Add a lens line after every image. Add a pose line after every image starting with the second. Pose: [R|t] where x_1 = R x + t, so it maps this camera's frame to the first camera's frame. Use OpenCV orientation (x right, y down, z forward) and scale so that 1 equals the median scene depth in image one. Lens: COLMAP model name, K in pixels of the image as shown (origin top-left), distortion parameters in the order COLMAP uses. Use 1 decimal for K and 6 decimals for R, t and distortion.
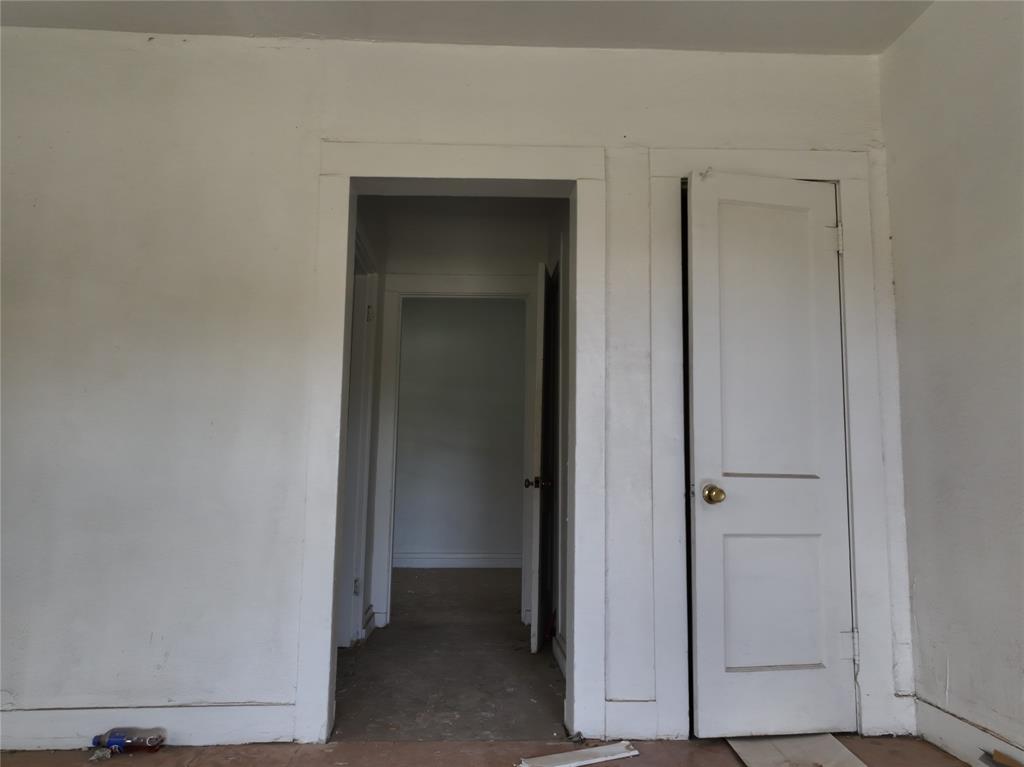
lens RADIAL K [[720.5, 0, 516.5], [0, 720.5, 384.0], [0, 0, 1]] dist [-0.000565, 0.017579]
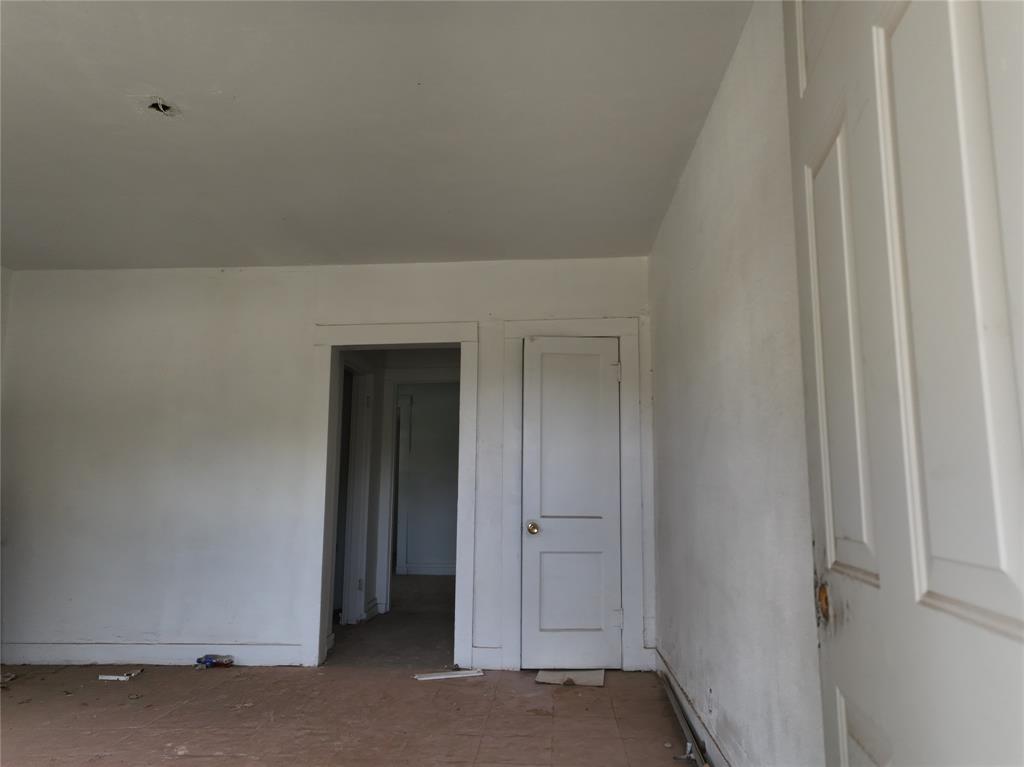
lens RADIAL K [[720.5, 0, 511.0], [0, 720.5, 381.4], [0, 0, 1]] dist [-0.000565, 0.017579]
pose [[0.993148, -0.021586, -0.114854, 0.421051], [0.019457, 0.999618, -0.019628, -0.164808], [0.115234, 0.017259, 0.993188, -0.719113]]
